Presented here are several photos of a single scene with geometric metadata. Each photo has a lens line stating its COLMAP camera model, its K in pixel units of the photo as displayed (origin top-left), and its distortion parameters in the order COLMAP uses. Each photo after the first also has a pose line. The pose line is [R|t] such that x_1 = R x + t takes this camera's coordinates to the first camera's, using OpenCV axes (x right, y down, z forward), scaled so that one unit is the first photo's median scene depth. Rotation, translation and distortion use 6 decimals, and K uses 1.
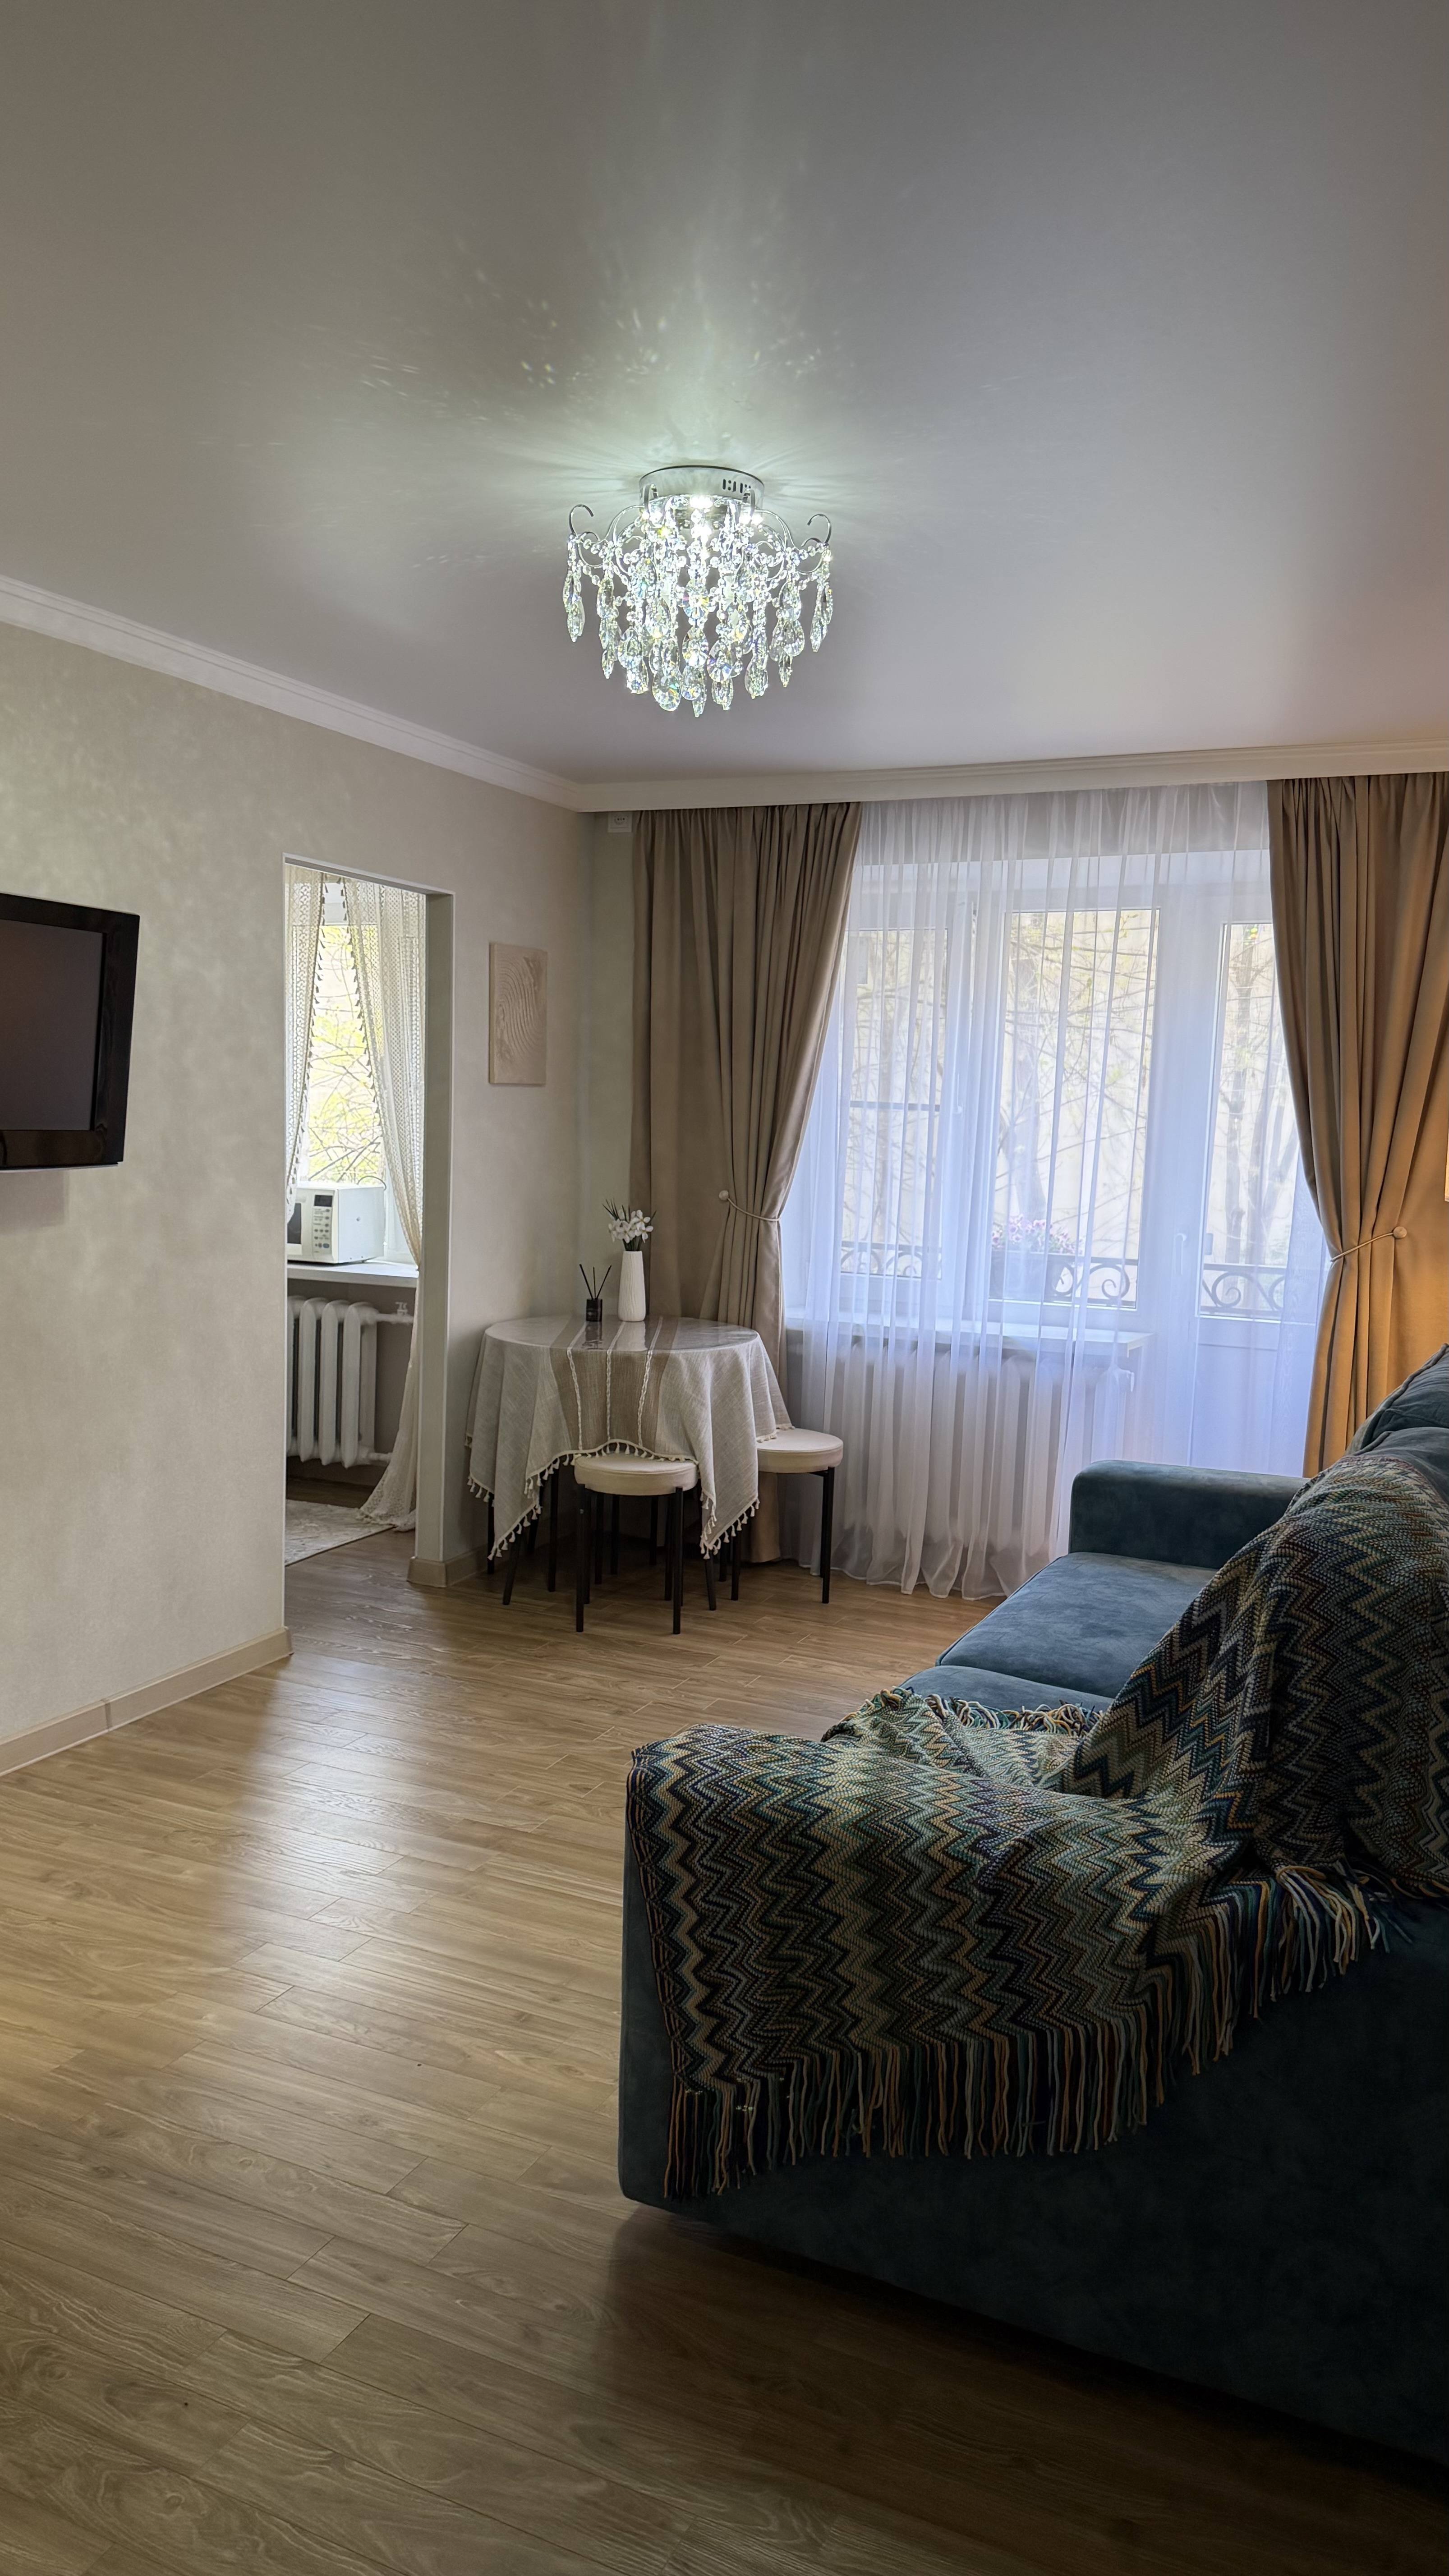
lens RADIAL K [[1855.6, 0, 725.1], [0, 1855.6, 1288.0], [0, 0, 1]] dist [0.034858, 0.000363]
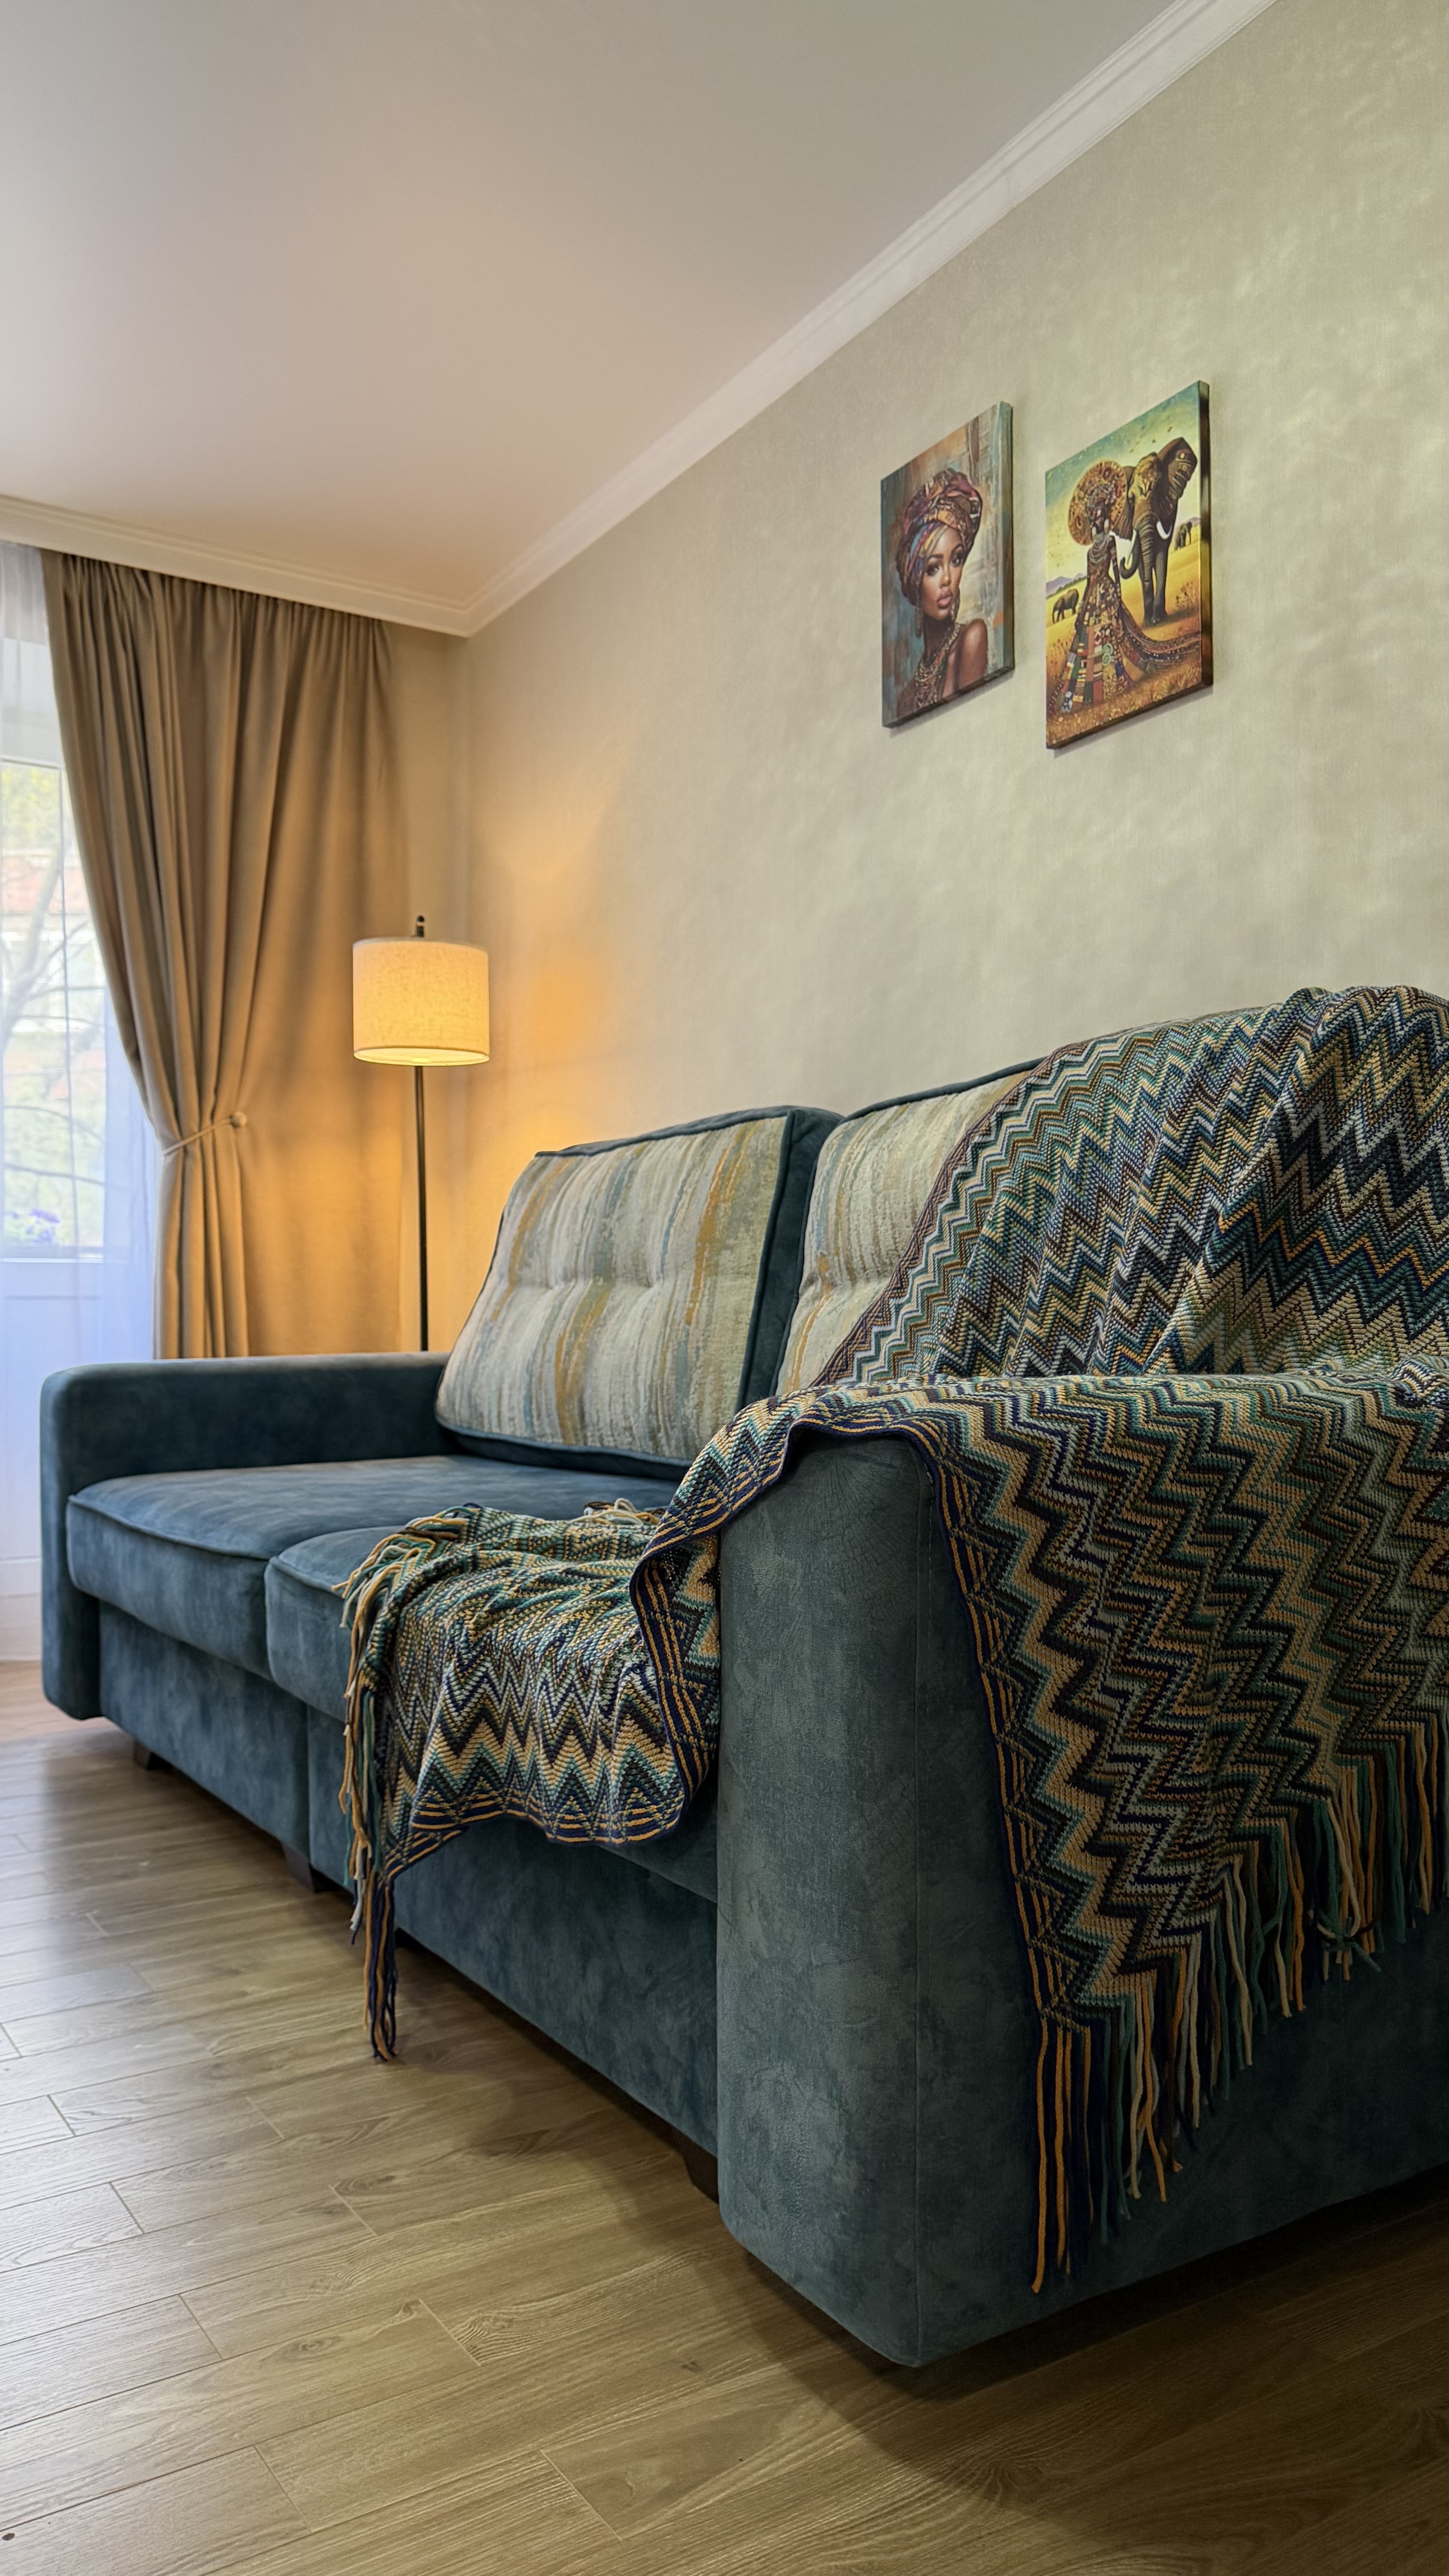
lens RADIAL K [[1855.6, 0, 727.7], [0, 1855.6, 1280.5], [0, 0, 1]] dist [0.034858, 0.000363]
pose [[0.544993, -0.023158, 0.838121, -0.489797], [0.122688, 0.991061, -0.052395, 0.246926], [-0.829416, 0.131383, 0.542962, 0.784803]]
